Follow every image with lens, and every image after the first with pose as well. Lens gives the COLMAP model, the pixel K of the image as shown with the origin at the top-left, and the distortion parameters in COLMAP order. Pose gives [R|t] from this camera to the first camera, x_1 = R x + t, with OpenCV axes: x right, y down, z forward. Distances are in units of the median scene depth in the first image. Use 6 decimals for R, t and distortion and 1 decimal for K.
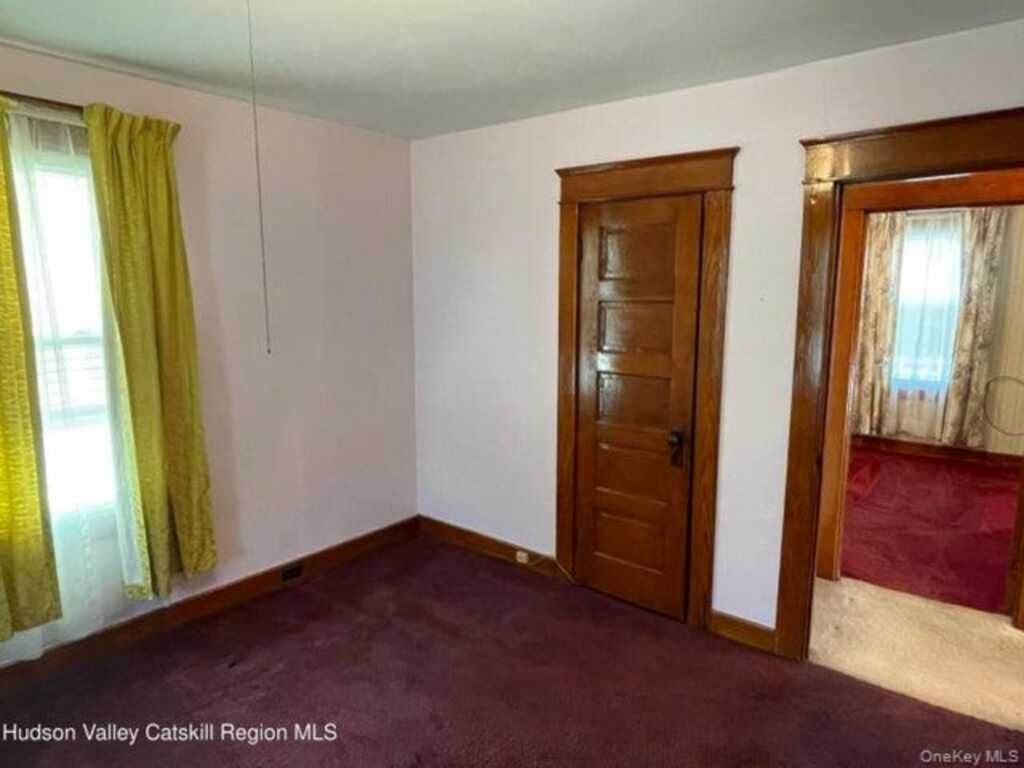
lens RADIAL K [[628.6, 0, 502.2], [0, 628.6, 383.9], [0, 0, 1]] dist [-0.001088, -0.000632]
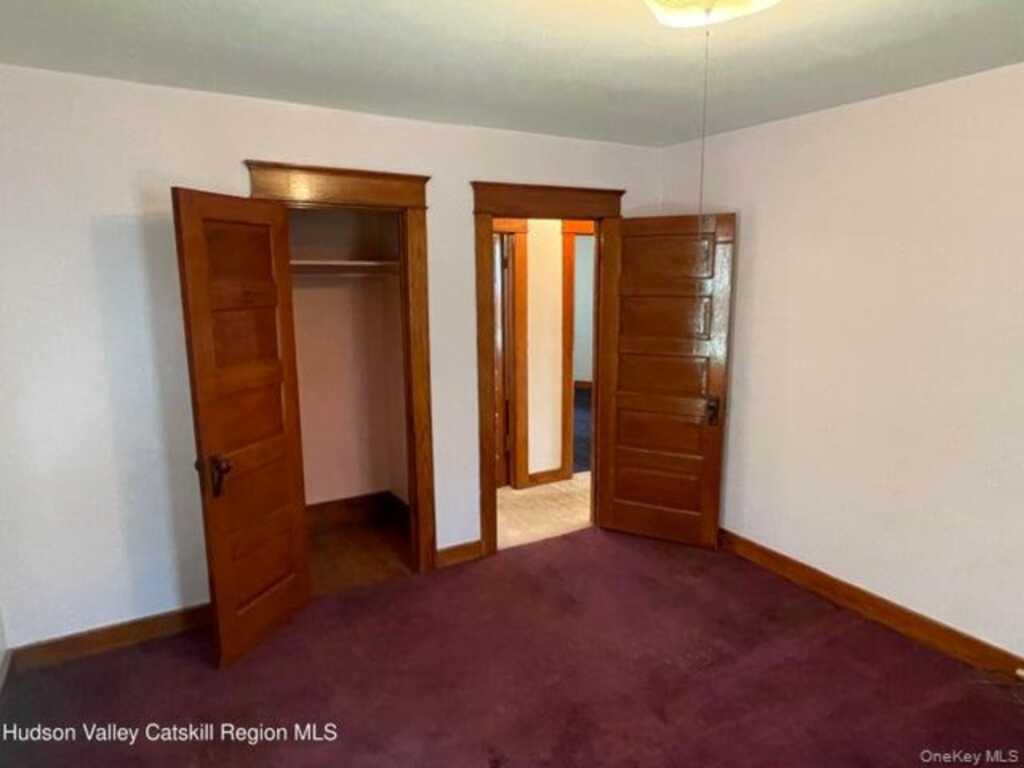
lens RADIAL K [[628.6, 0, 487.2], [0, 628.6, 388.7], [0, 0, 1]] dist [-0.001088, -0.000632]
pose [[0.363758, -0.150838, 0.919199, -0.750290], [0.160730, 0.982164, 0.097565, -0.058013], [-0.917522, 0.112253, 0.381515, 0.429631]]
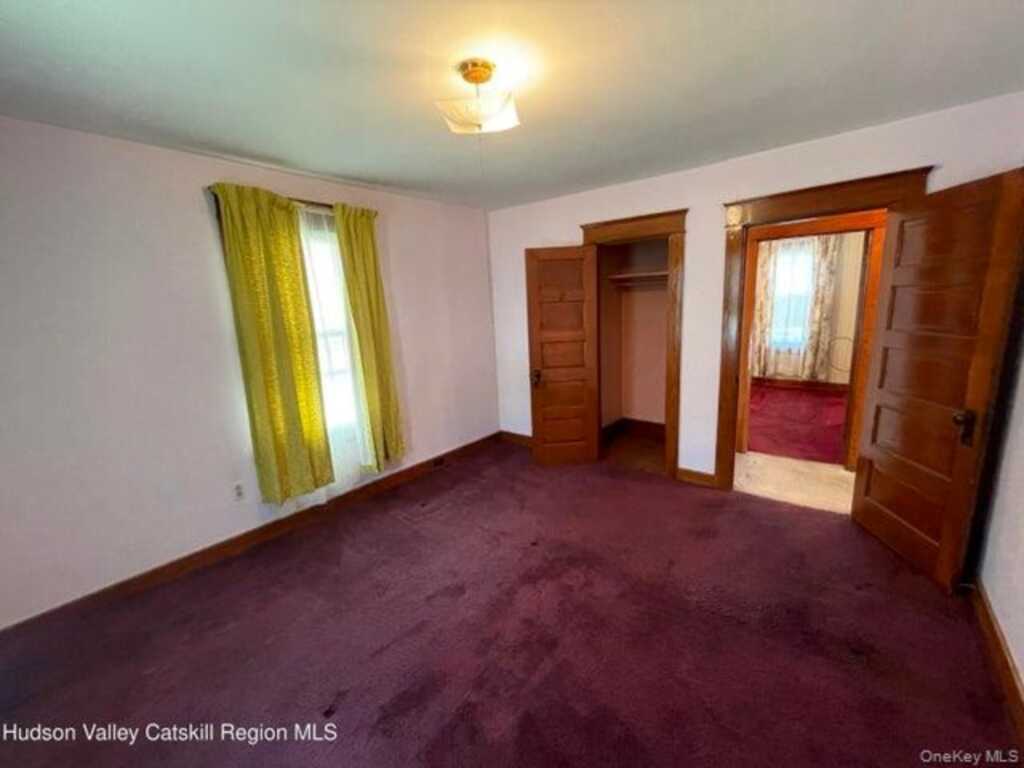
lens RADIAL K [[413.7, 0, 508.4], [0, 413.7, 385.1], [0, 0, 1]] dist [-0.001285, 0.000386]
pose [[0.998832, -0.047960, -0.005817, -0.144872], [0.048173, 0.997828, 0.044926, 0.046760], [0.003650, -0.045153, 0.998973, -0.194866]]
